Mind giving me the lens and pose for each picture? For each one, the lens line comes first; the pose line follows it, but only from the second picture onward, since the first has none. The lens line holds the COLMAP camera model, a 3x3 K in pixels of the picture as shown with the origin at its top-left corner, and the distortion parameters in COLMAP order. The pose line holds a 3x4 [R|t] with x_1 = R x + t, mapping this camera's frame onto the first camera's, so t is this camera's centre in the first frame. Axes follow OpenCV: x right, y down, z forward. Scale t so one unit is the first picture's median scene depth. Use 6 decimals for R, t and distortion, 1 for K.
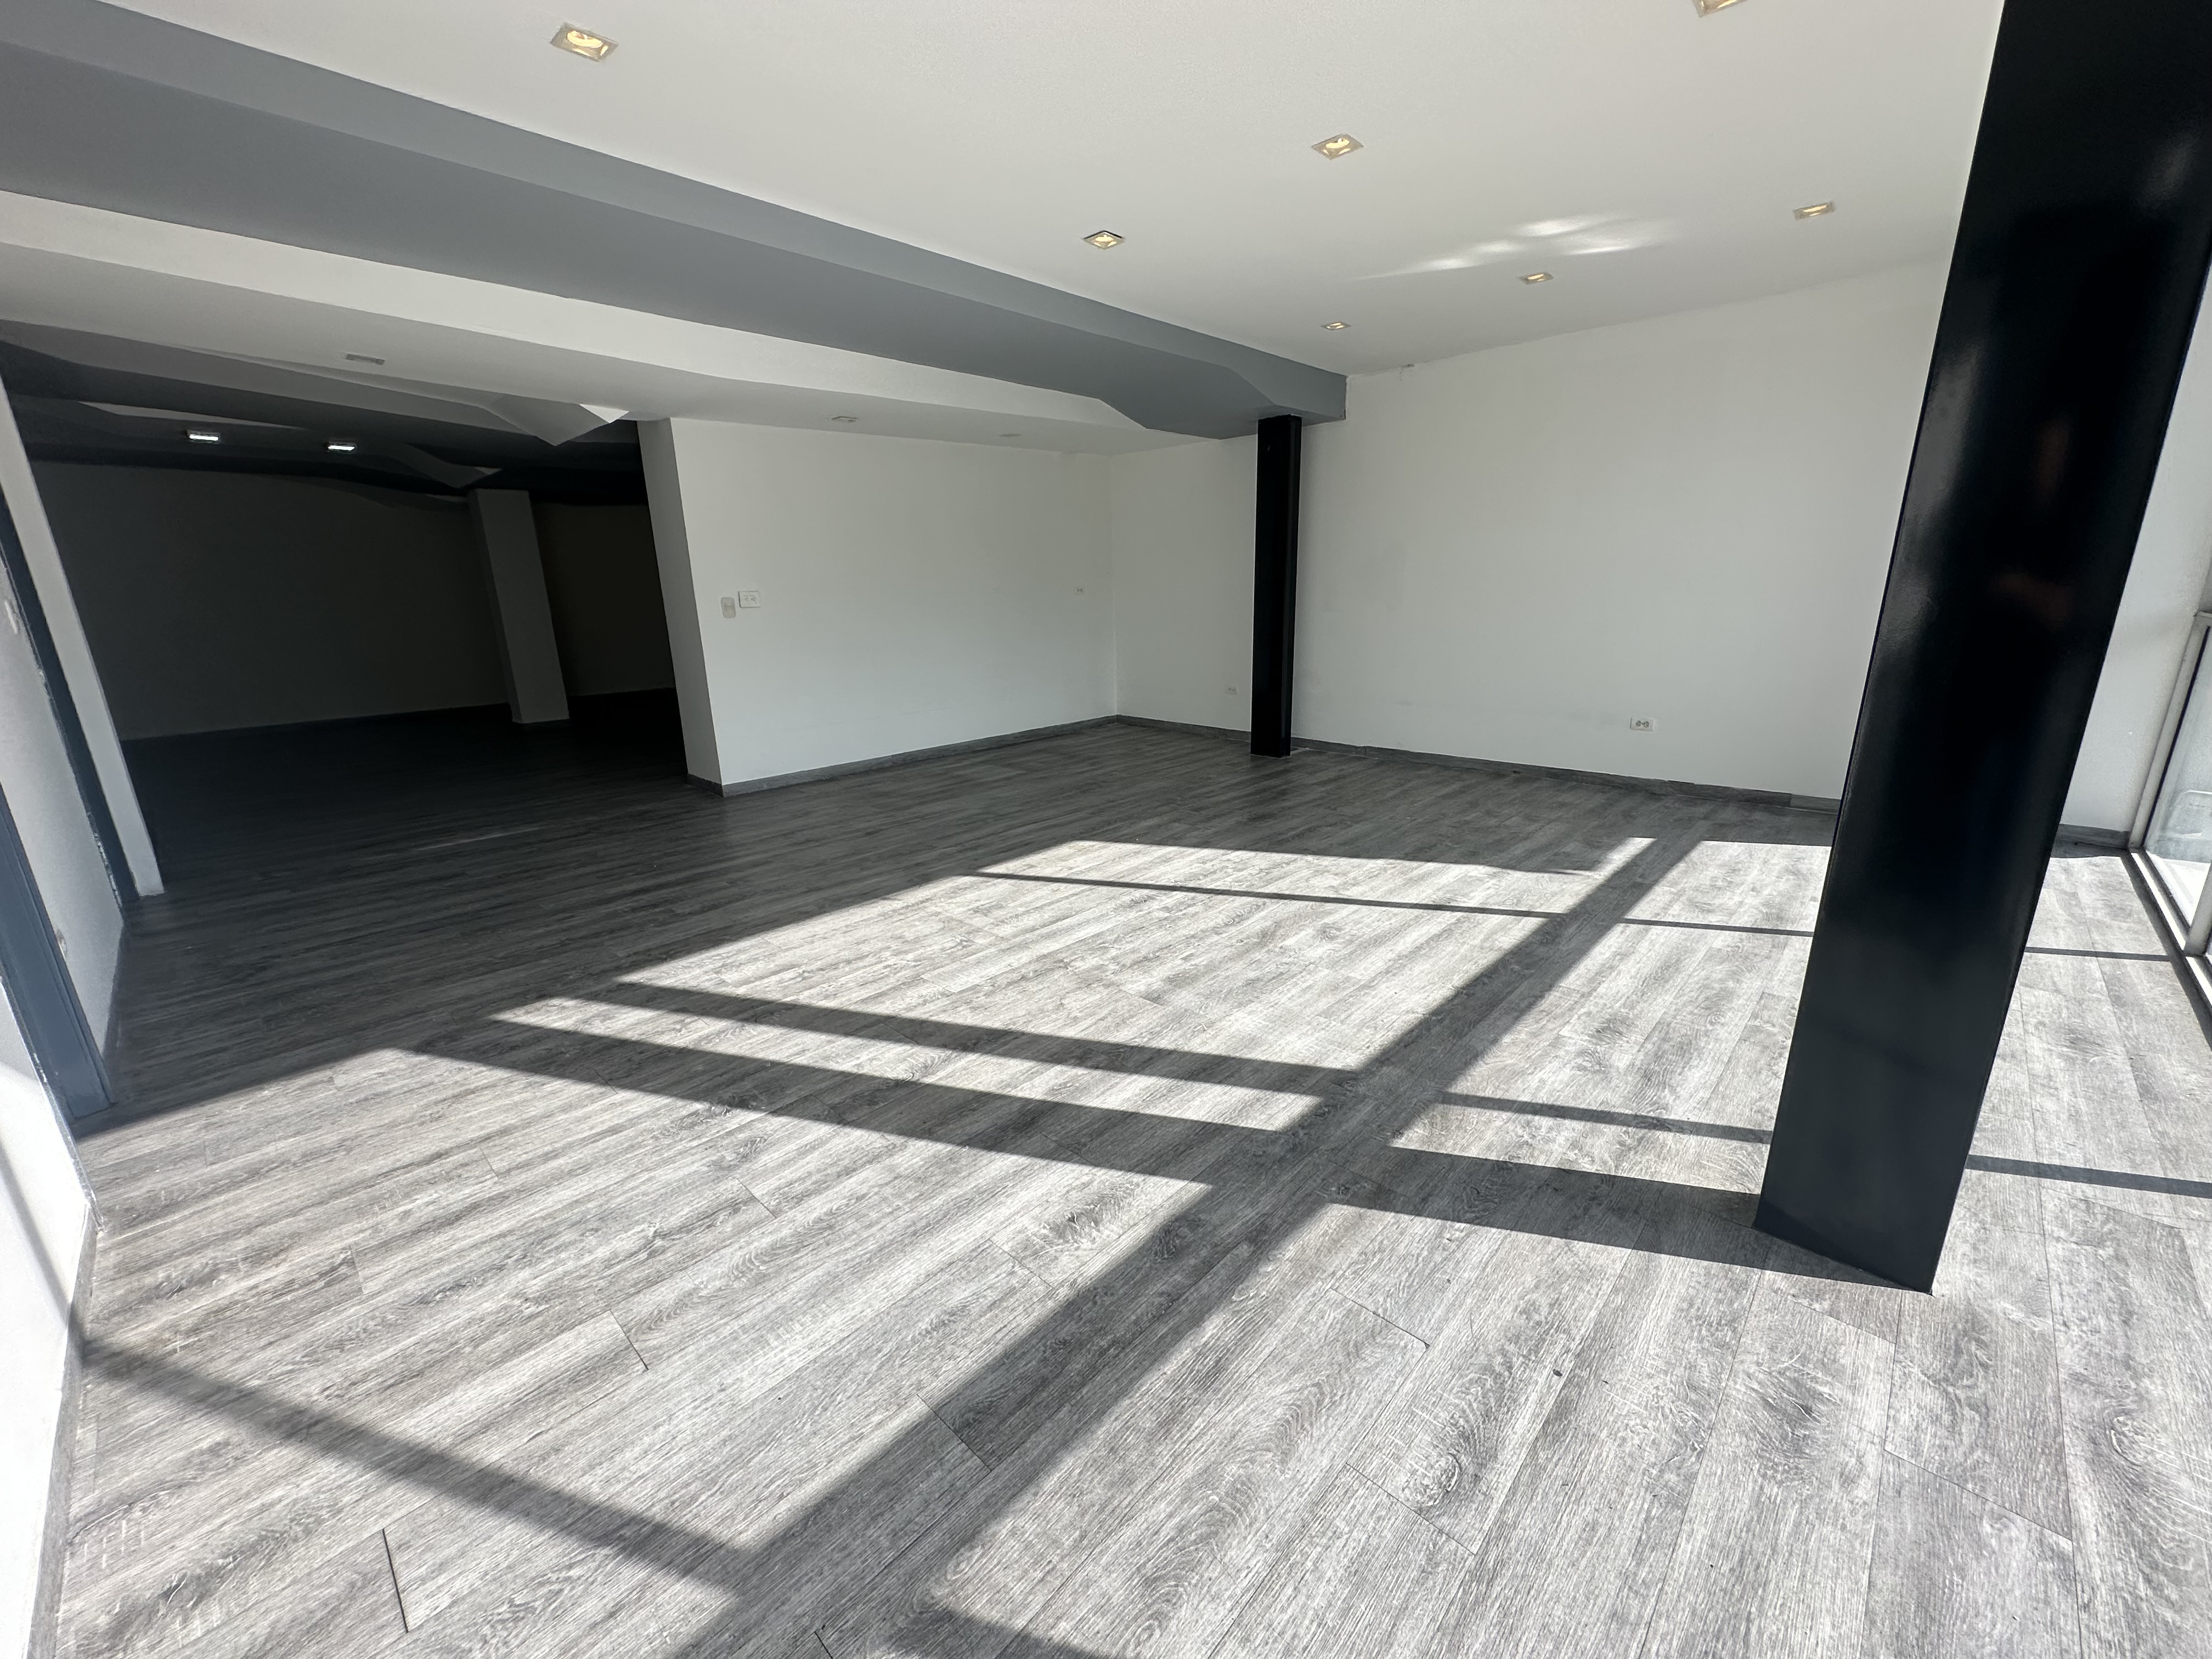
lens RADIAL K [[880.5, 0, 1098.8], [0, 880.5, 830.4], [0, 0, 1]] dist [-0.005779, 0.001905]
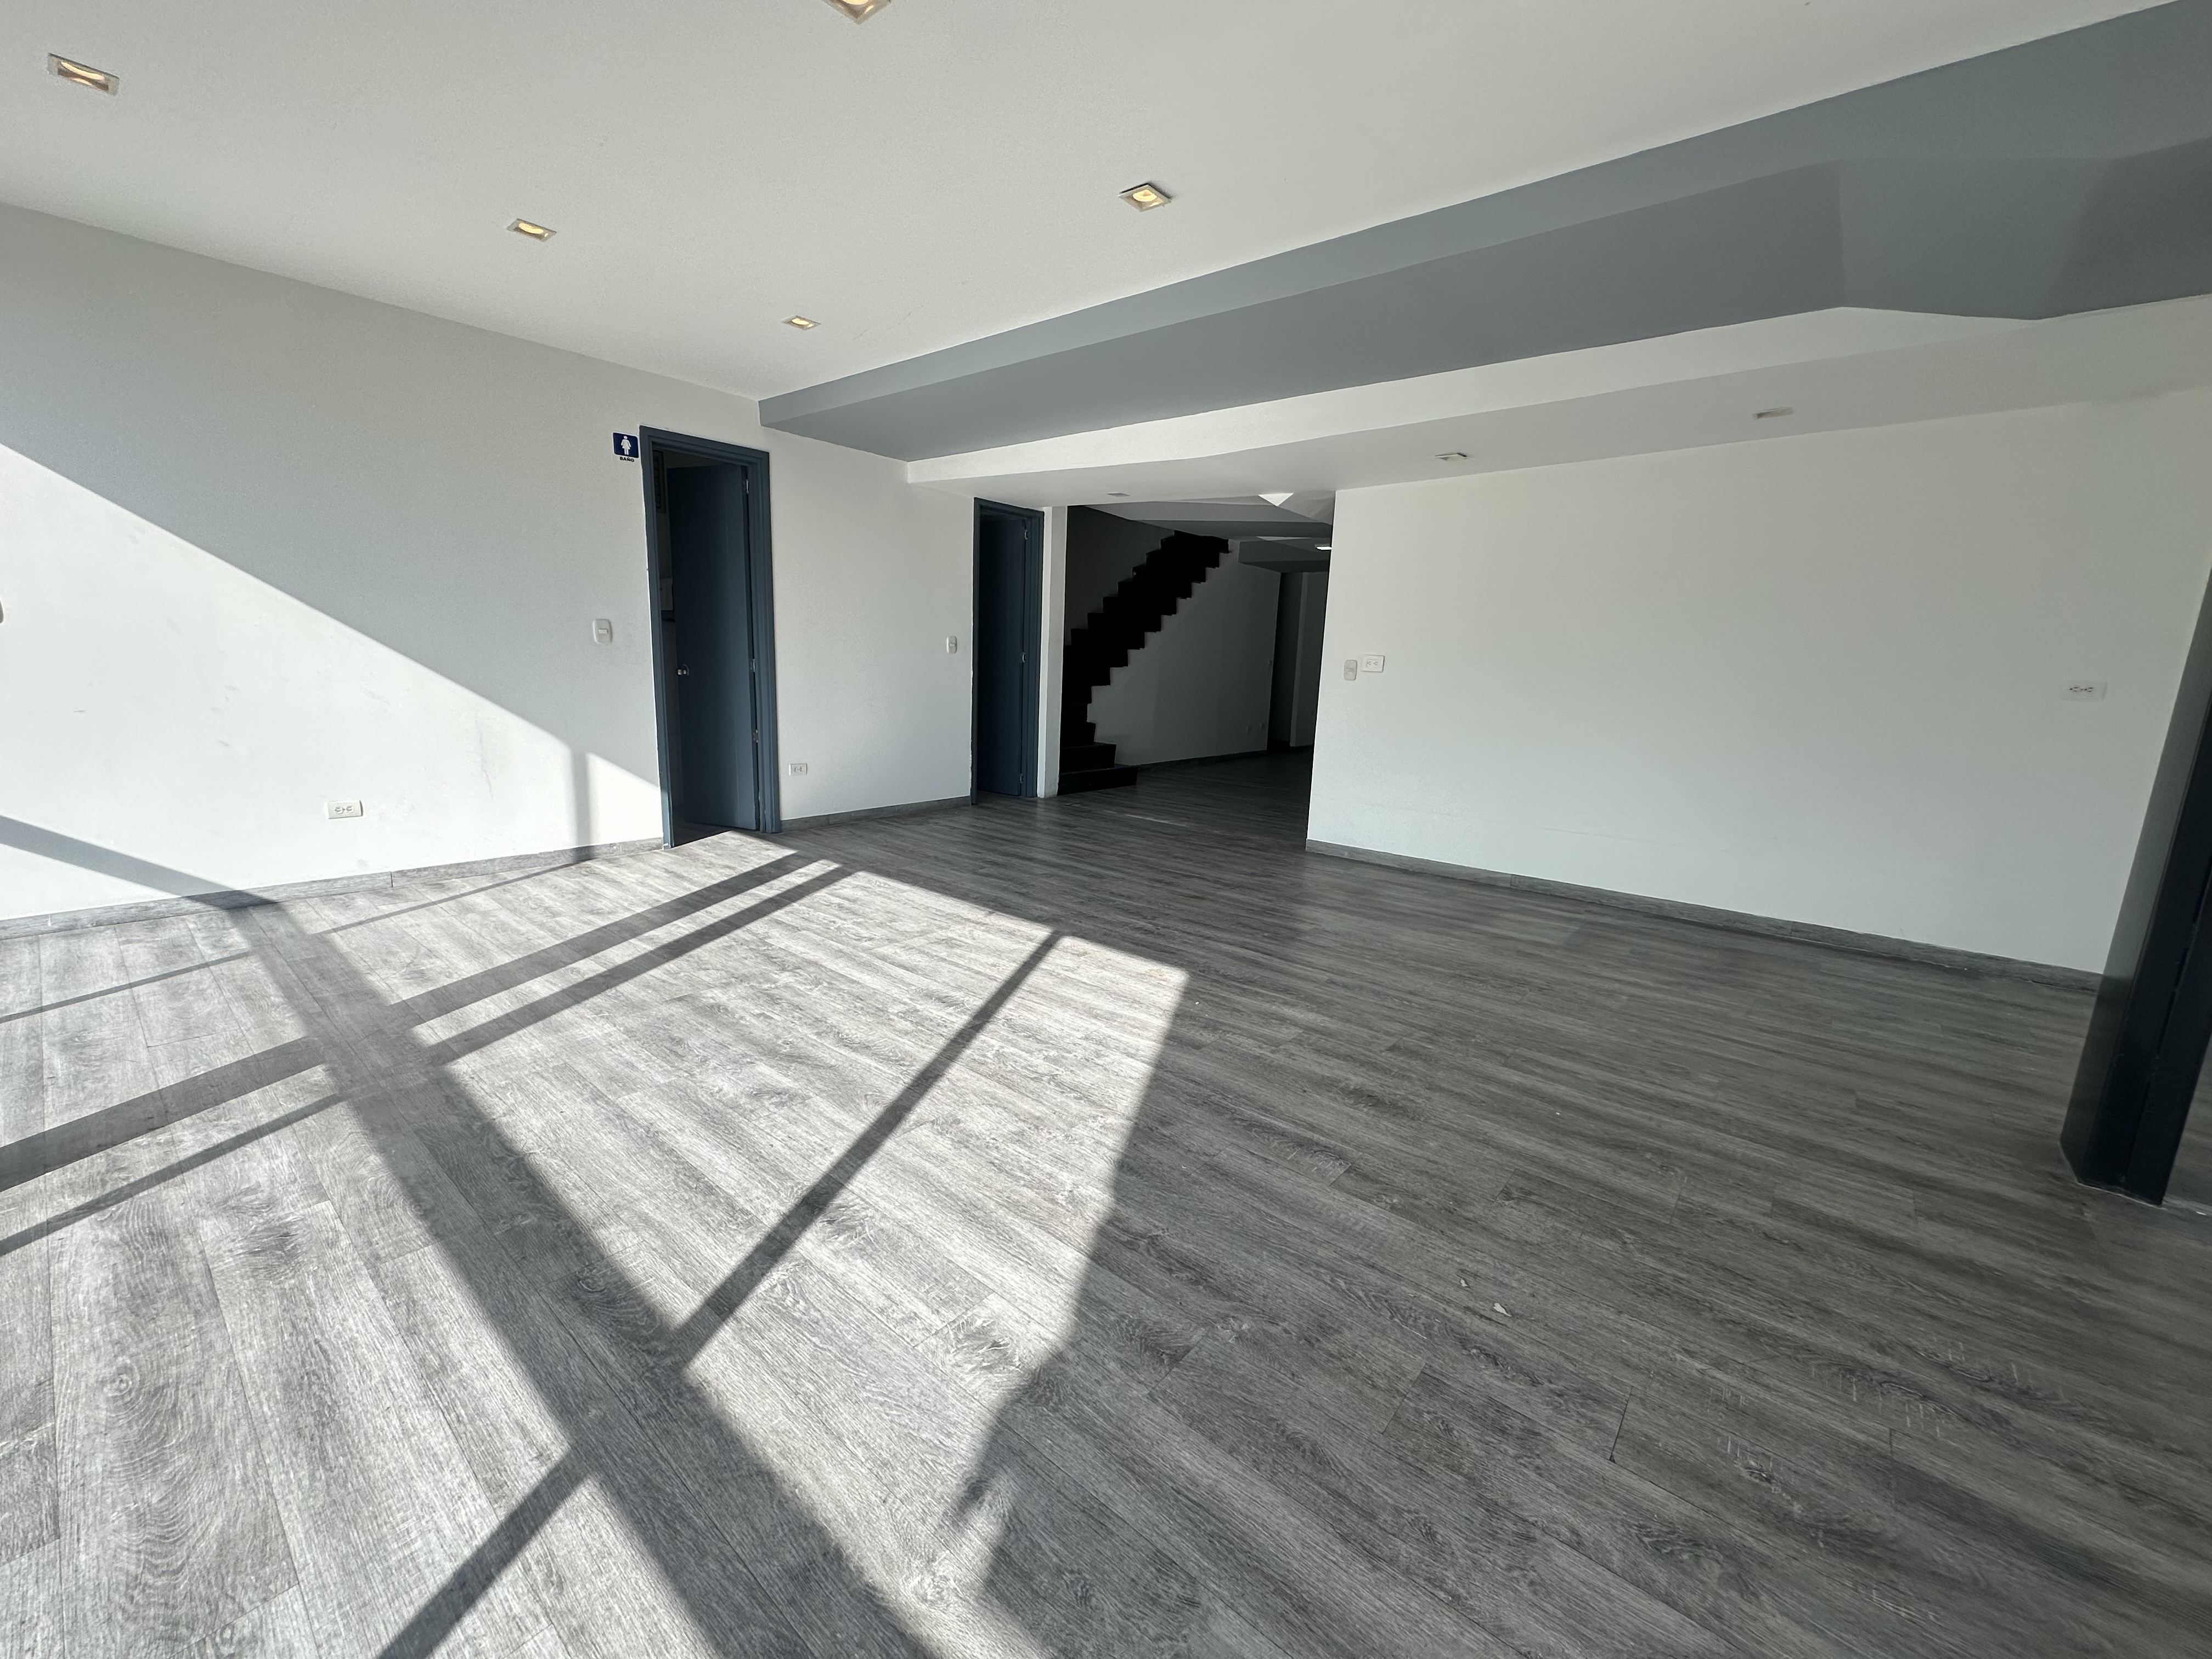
lens RADIAL K [[880.5, 0, 1111.5], [0, 880.5, 826.0], [0, 0, 1]] dist [-0.005779, 0.001905]
pose [[0.073232, 0.211847, -0.974555, 0.969972], [-0.306922, 0.934542, 0.180086, -0.317730], [0.948913, 0.285924, 0.133459, 1.135682]]
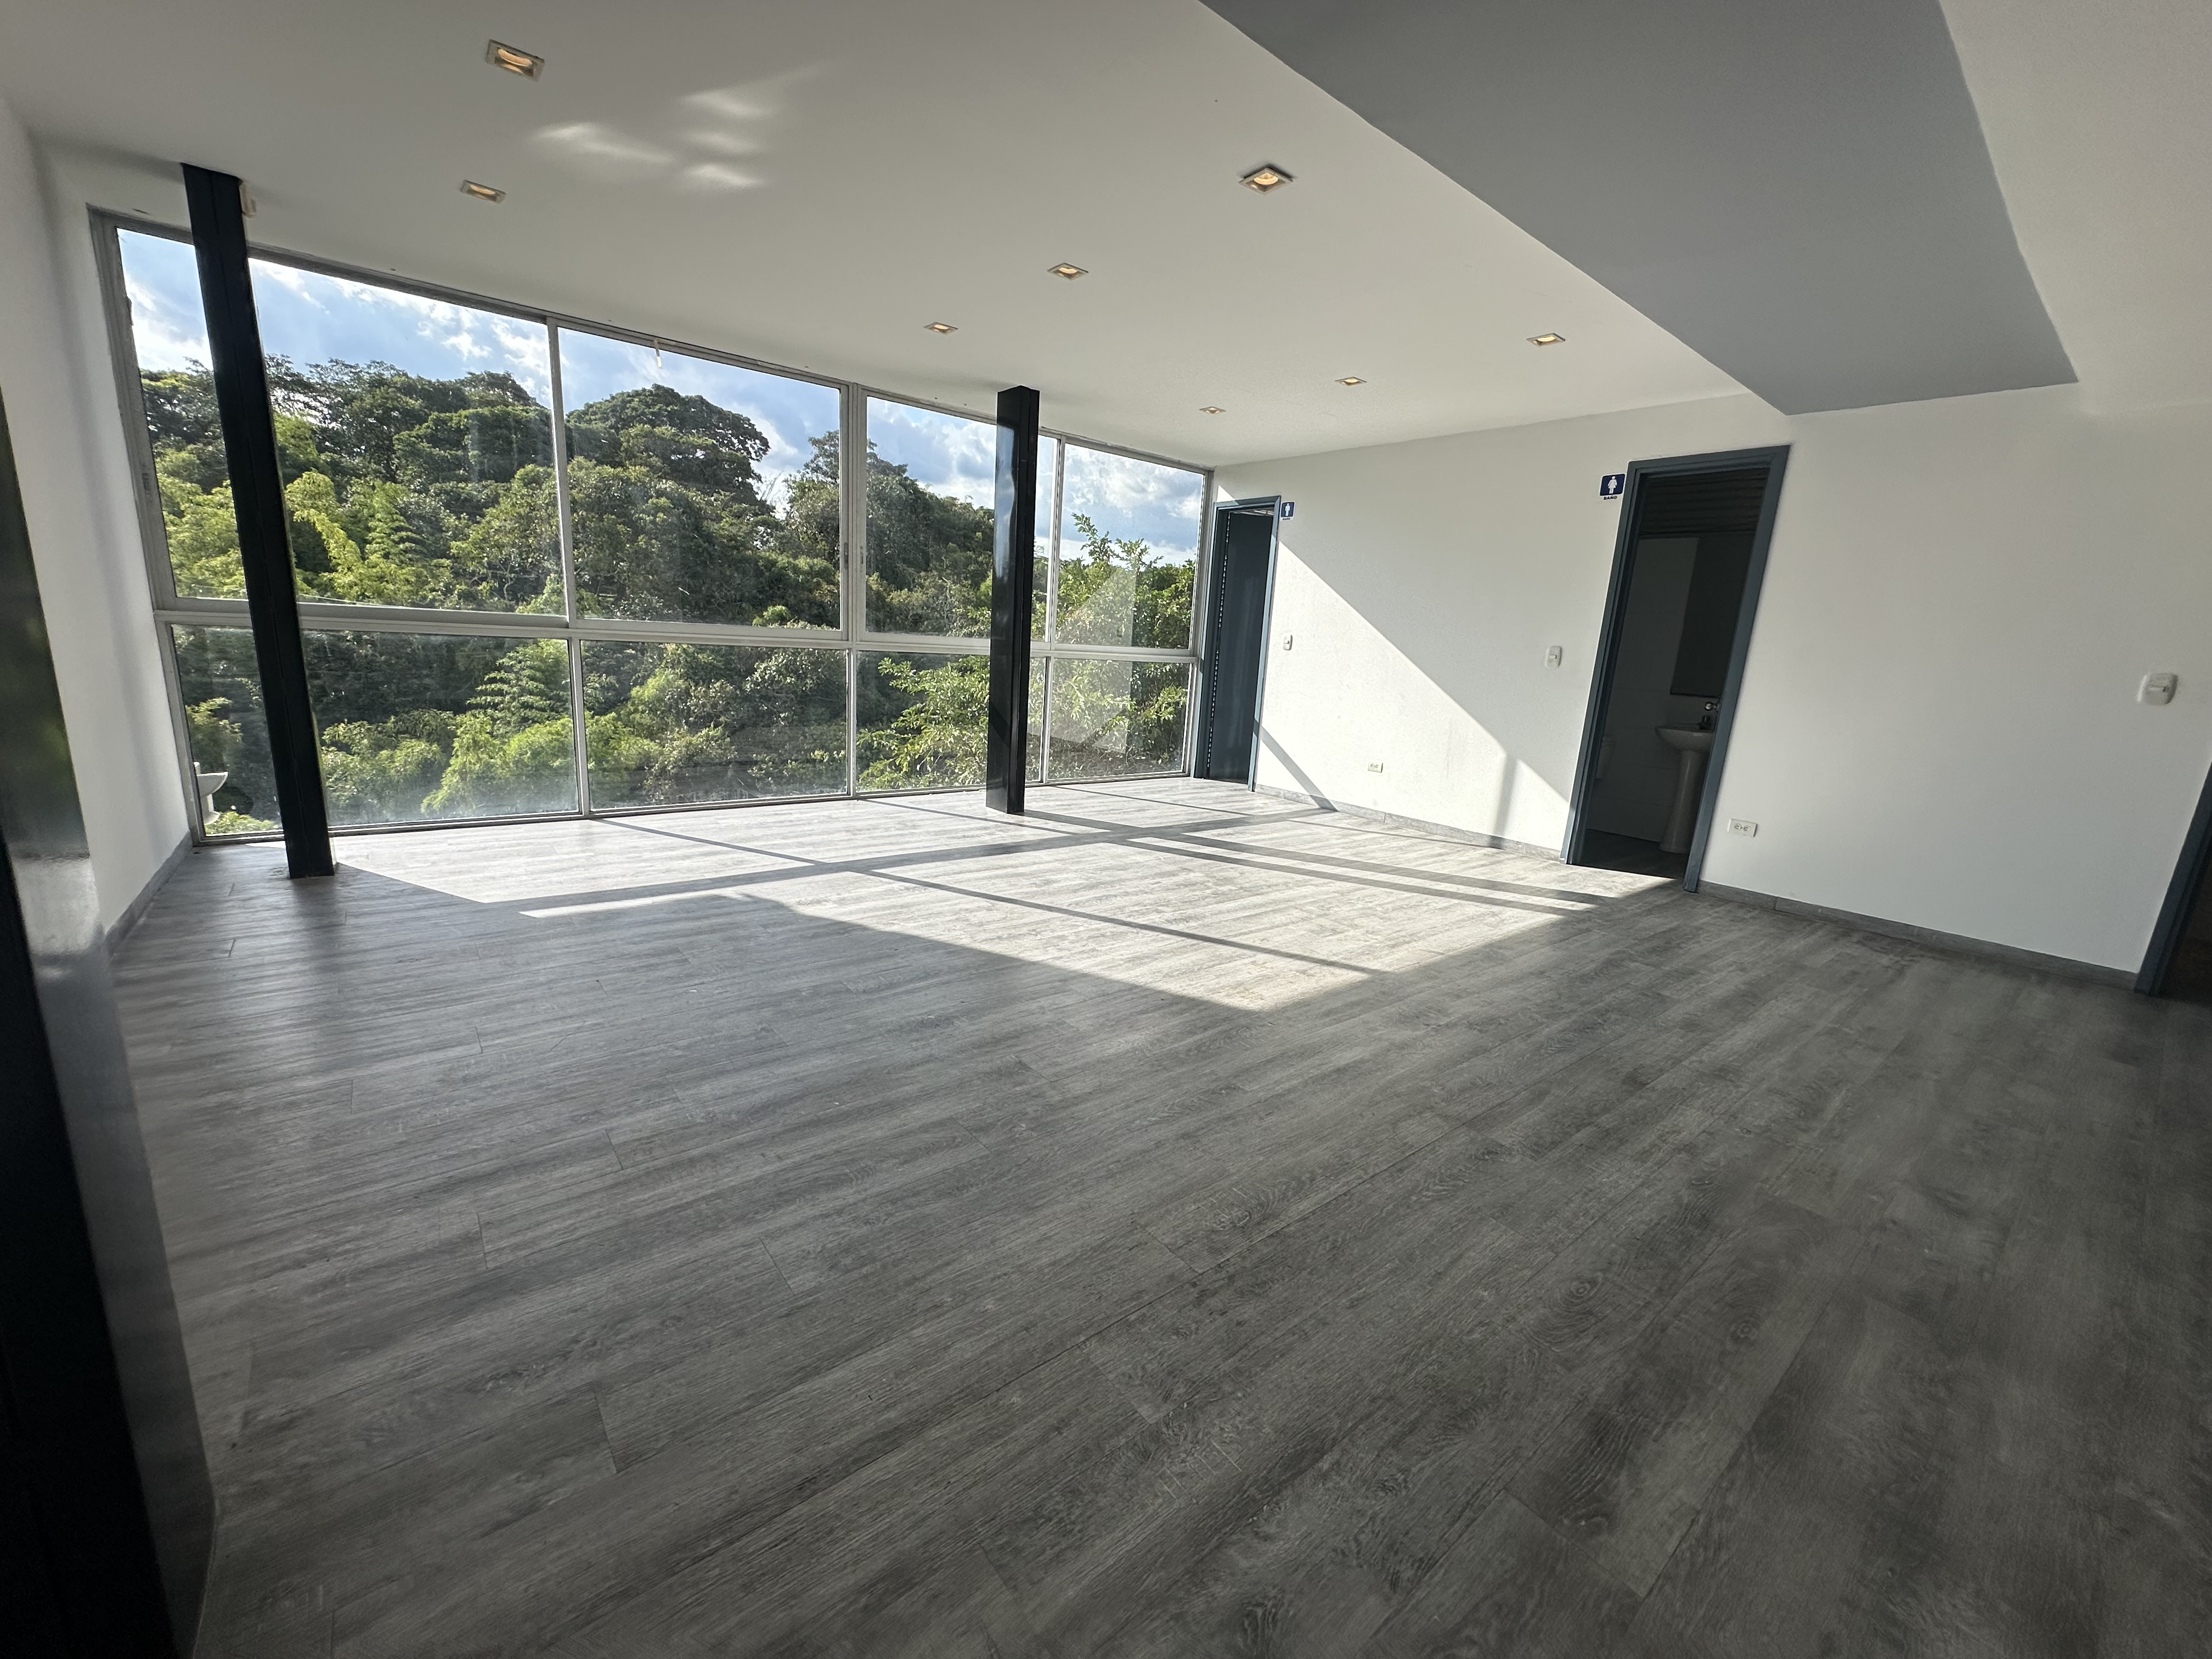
lens RADIAL K [[880.5, 0, 1104.4], [0, 880.5, 831.6], [0, 0, 1]] dist [-0.005779, 0.001905]
pose [[-0.991572, -0.064427, 0.112401, 0.028869], [-0.004164, 0.882982, 0.469389, -0.585585], [-0.129490, 0.464965, -0.875808, 2.164970]]
